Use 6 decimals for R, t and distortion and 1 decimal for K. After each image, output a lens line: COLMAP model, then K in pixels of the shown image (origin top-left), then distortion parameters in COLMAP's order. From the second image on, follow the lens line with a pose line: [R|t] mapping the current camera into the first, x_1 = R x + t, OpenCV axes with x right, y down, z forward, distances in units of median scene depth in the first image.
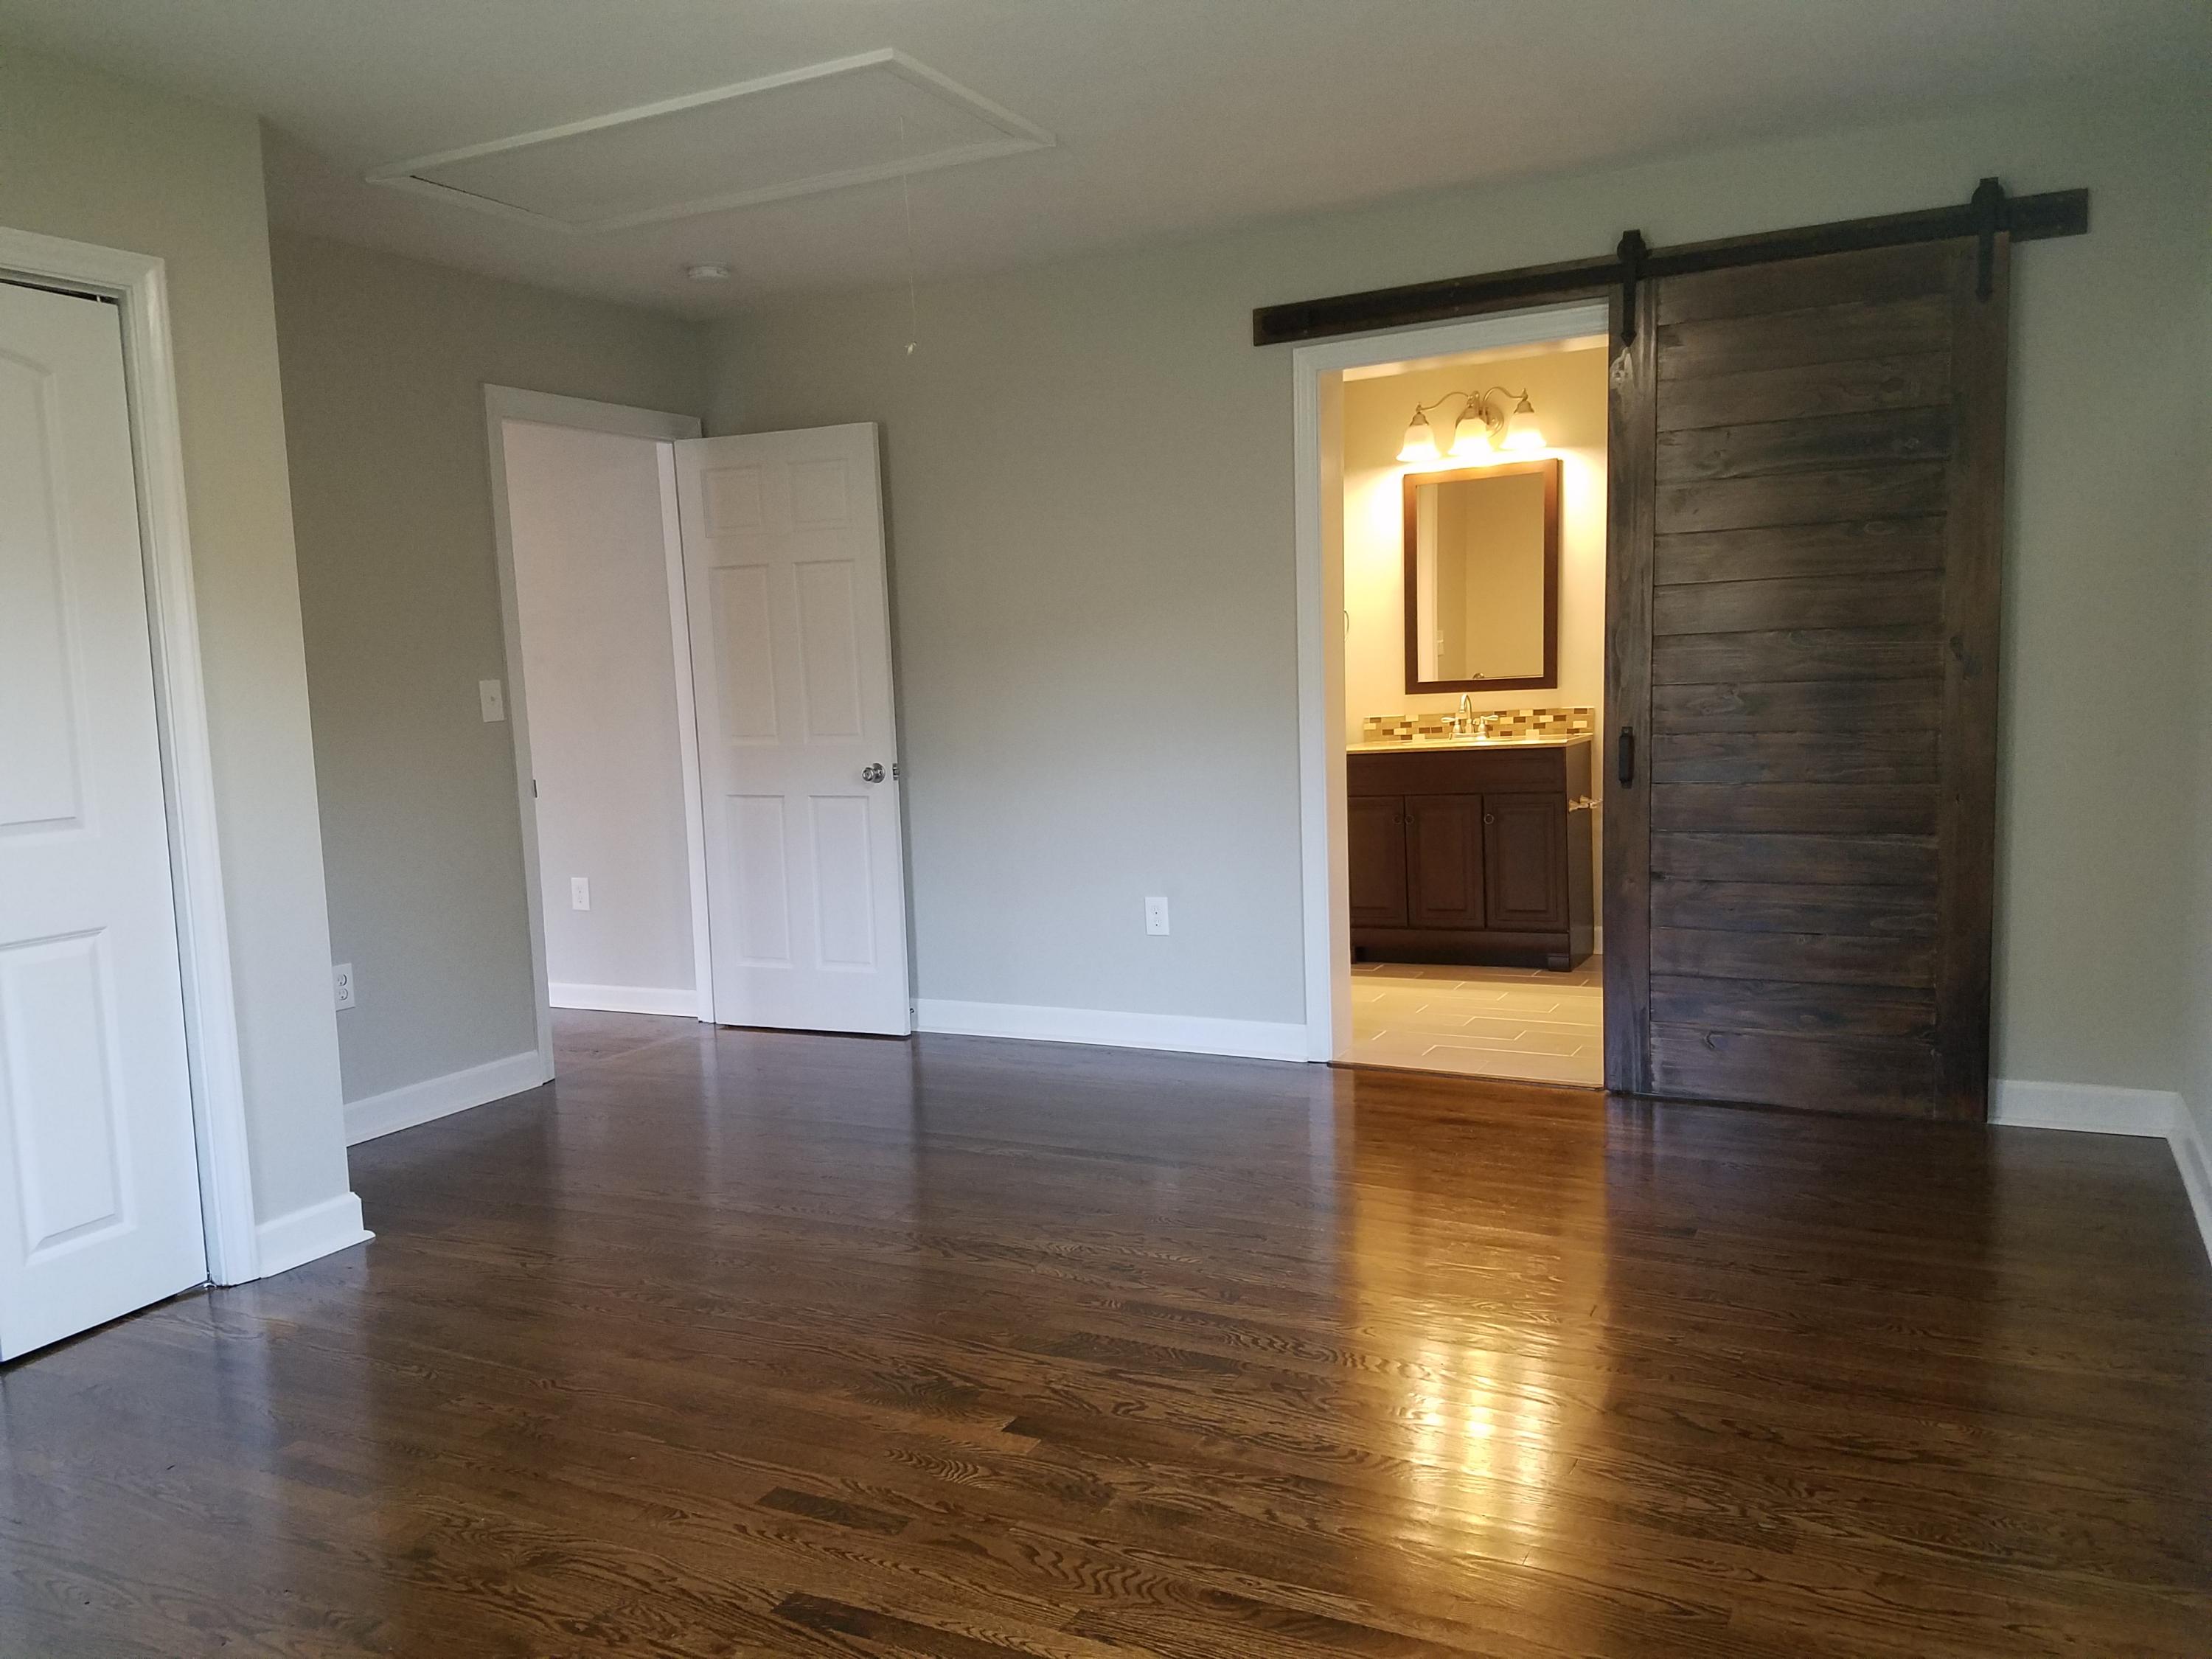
lens RADIAL K [[1690.5, 0, 1087.4], [0, 1690.5, 869.9], [0, 0, 1]] dist [0.265141, -0.512044]
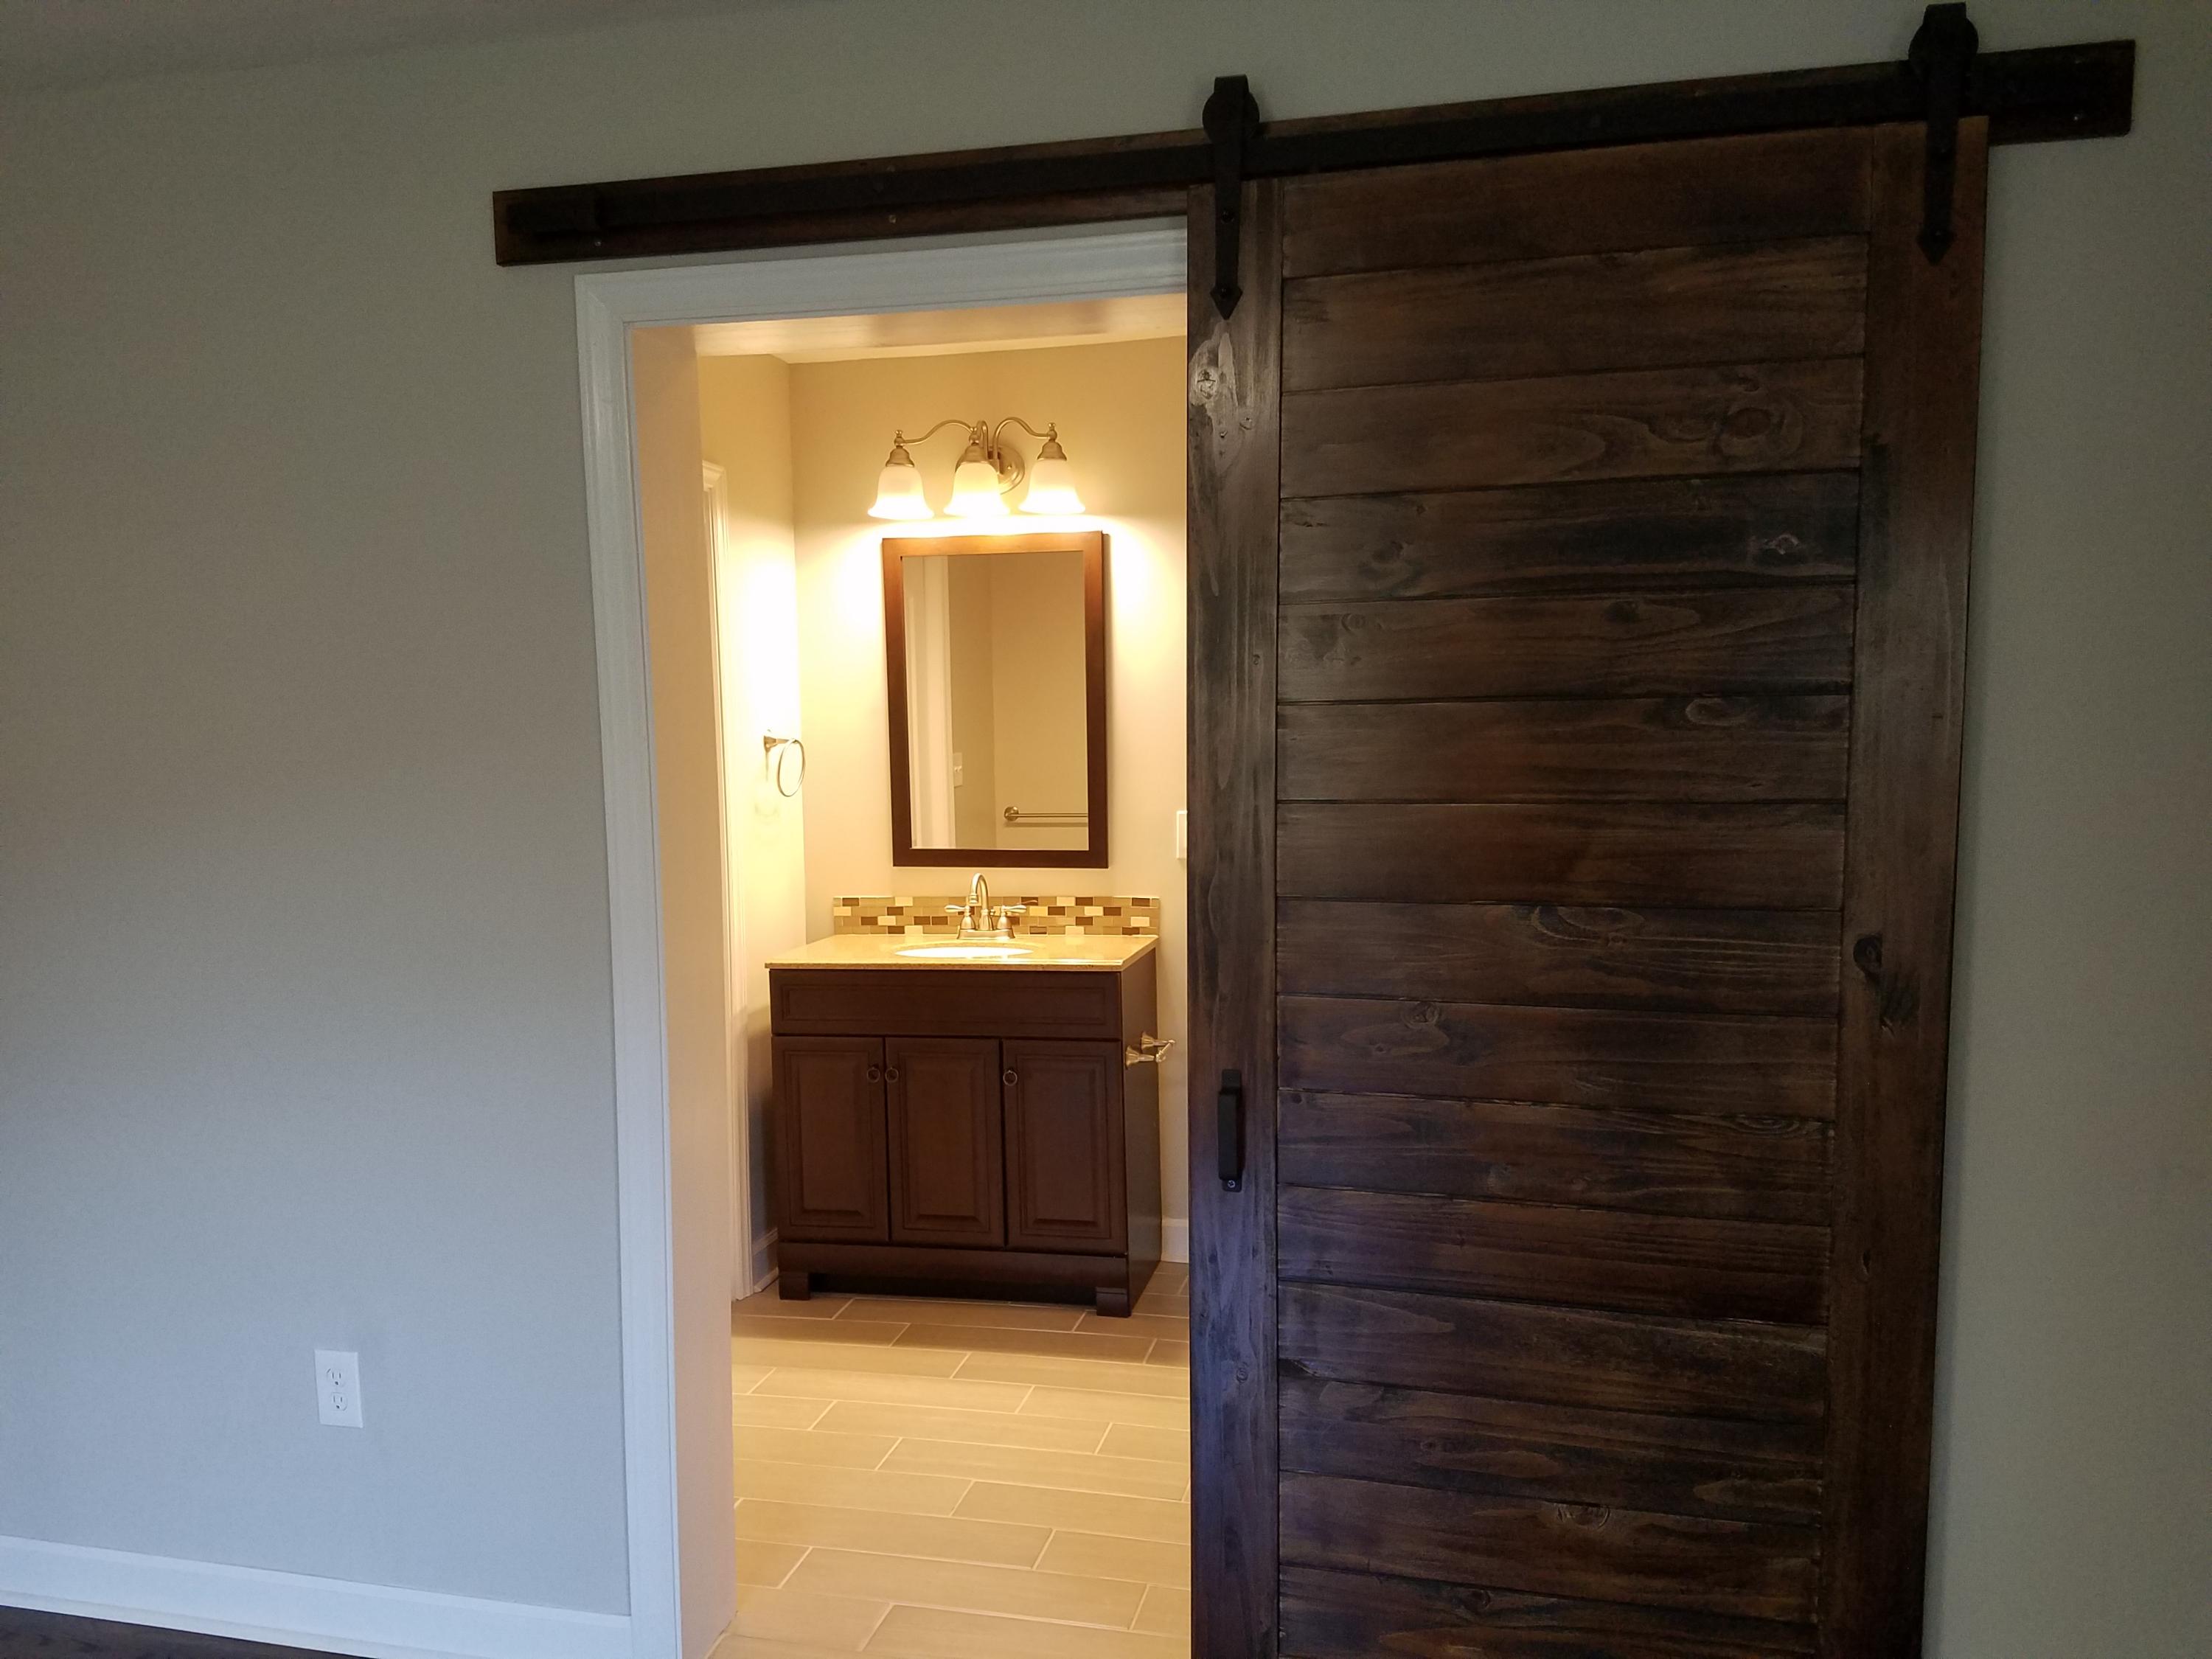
lens RADIAL K [[1690.5, 0, 1087.4], [0, 1690.5, 869.9], [0, 0, 1]] dist [0.265141, -0.512044]
pose [[0.969072, 0.002381, 0.246768, 0.137761], [0.004297, 0.999639, -0.026518, -0.119189], [-0.246743, 0.026758, 0.968712, 0.488933]]
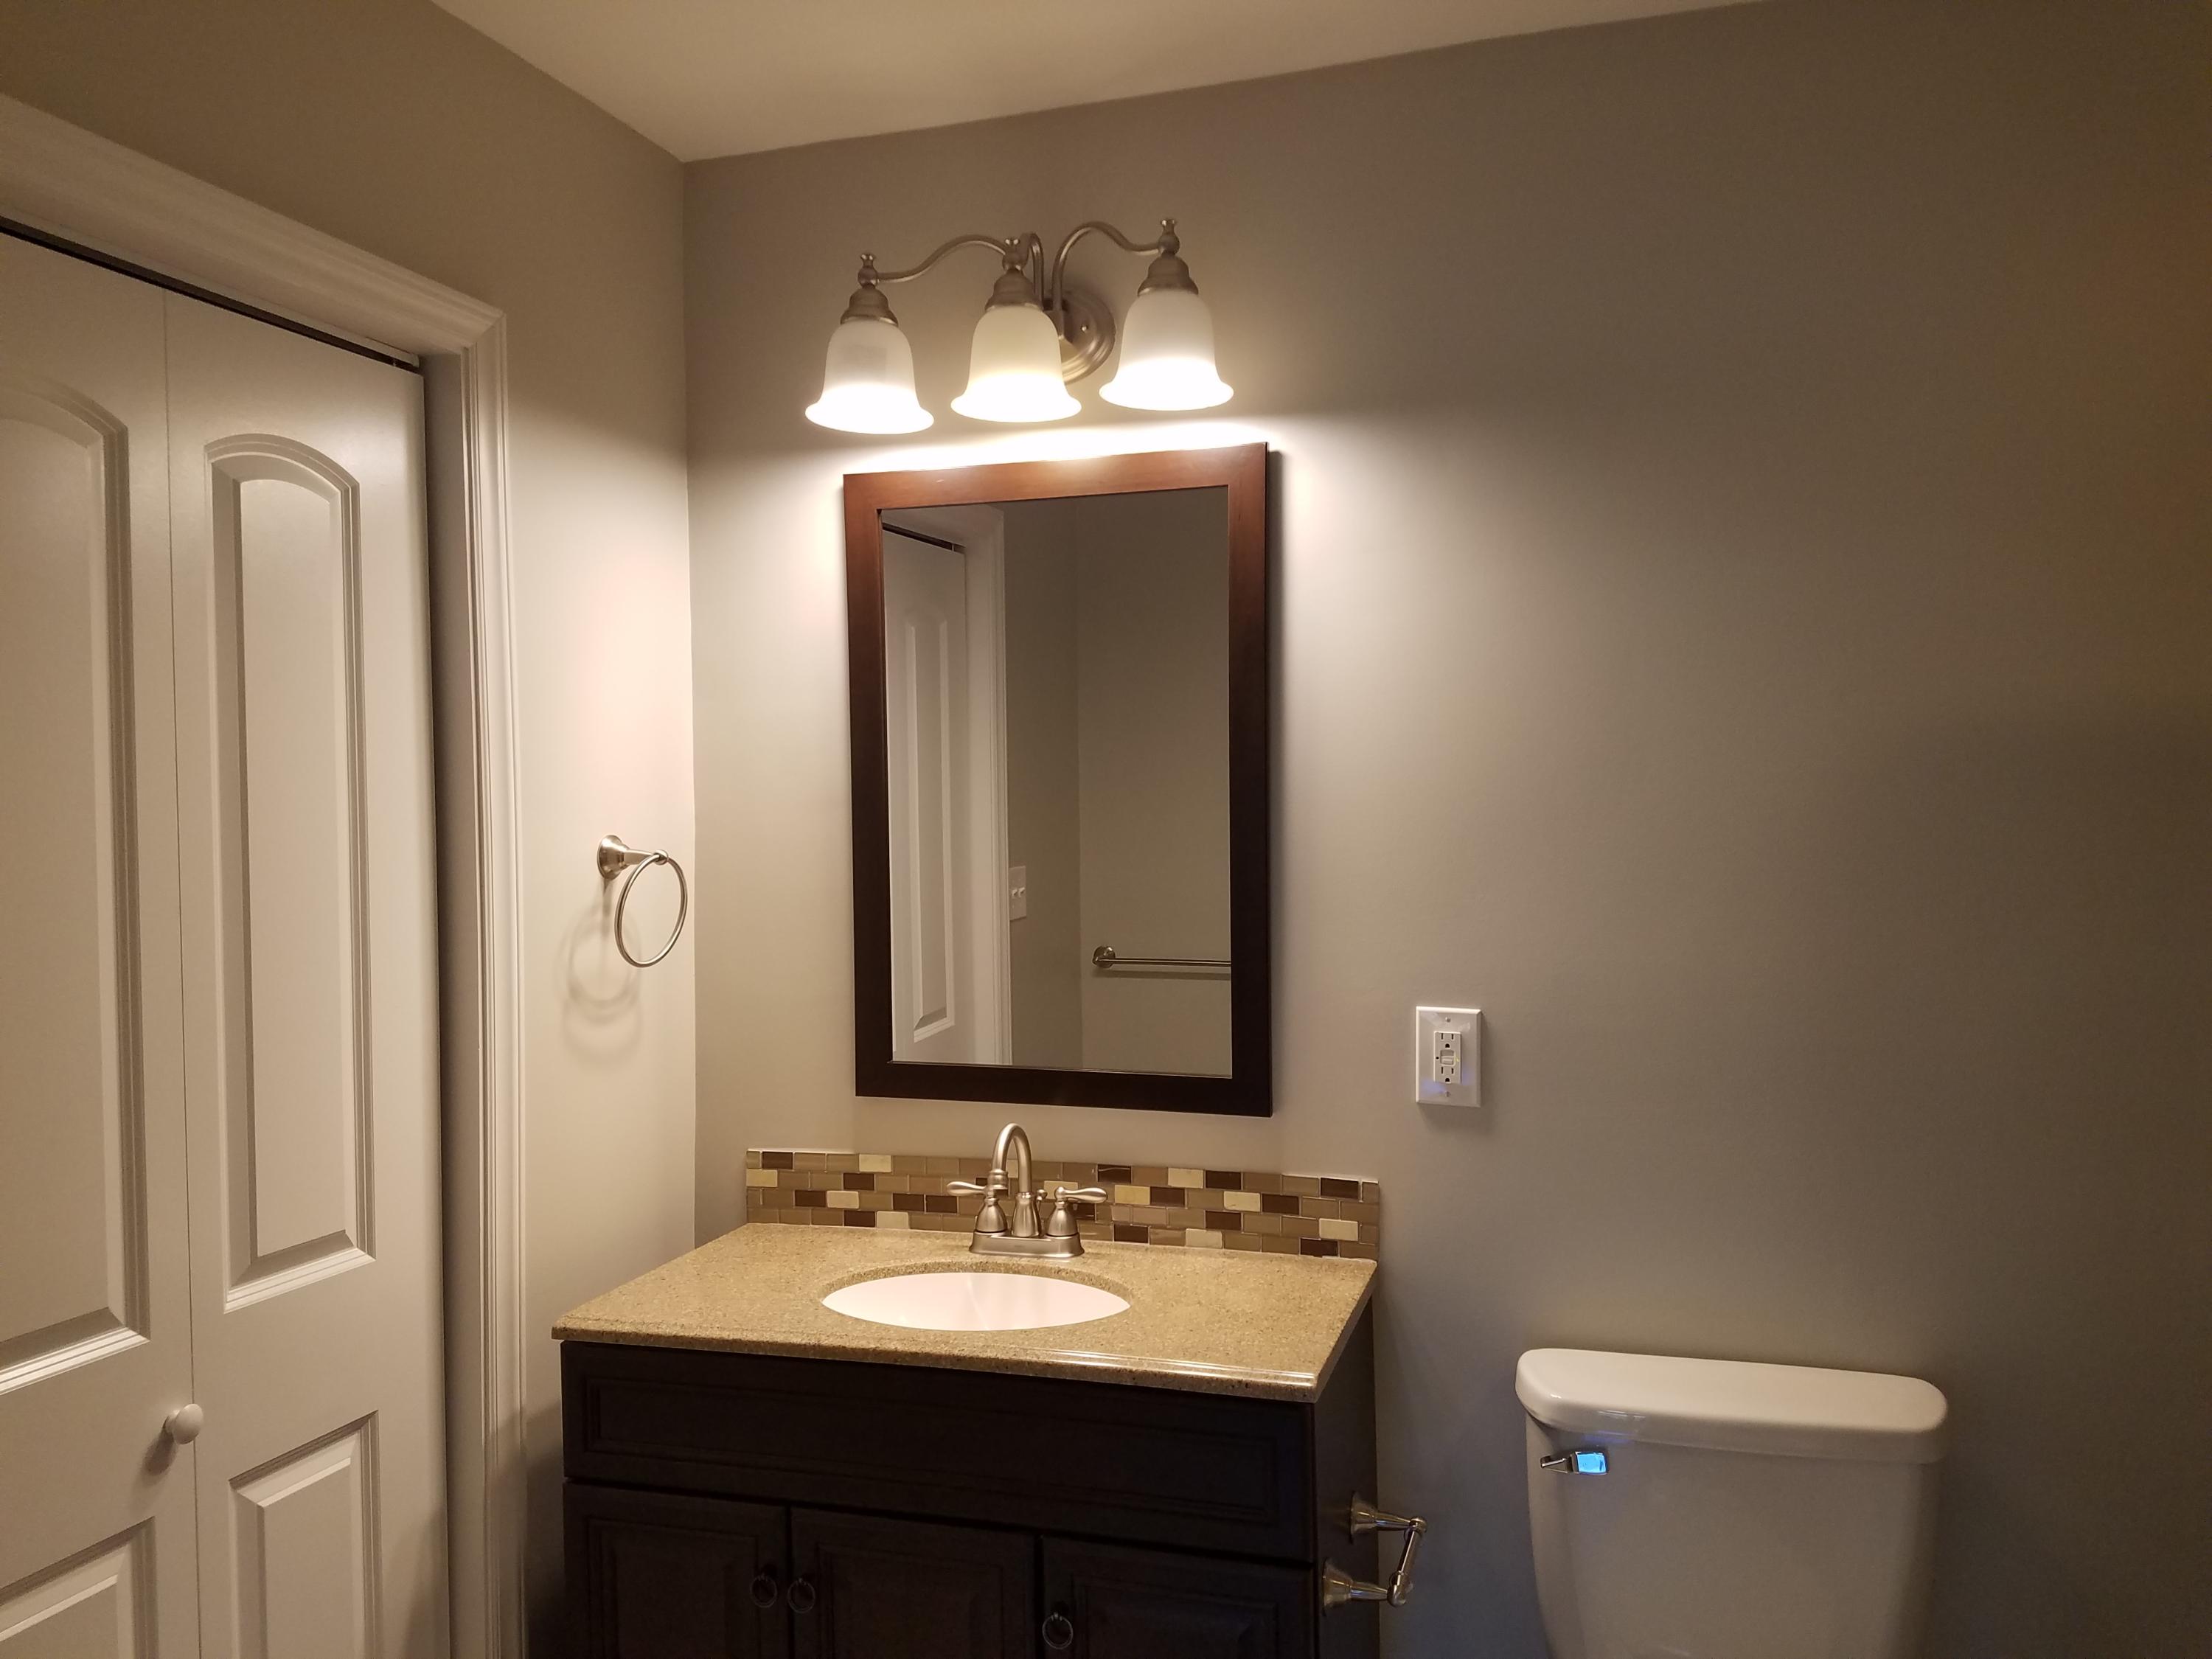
lens RADIAL K [[1685.1, 0, 1072.1], [0, 1685.1, 856.7], [0, 0, 1]] dist [0.267177, -0.532711]
pose [[0.985830, 0.024977, 0.165880, 0.243932], [-0.010550, 0.996127, -0.087289, -0.173167], [-0.167418, 0.084302, 0.982275, 0.926684]]
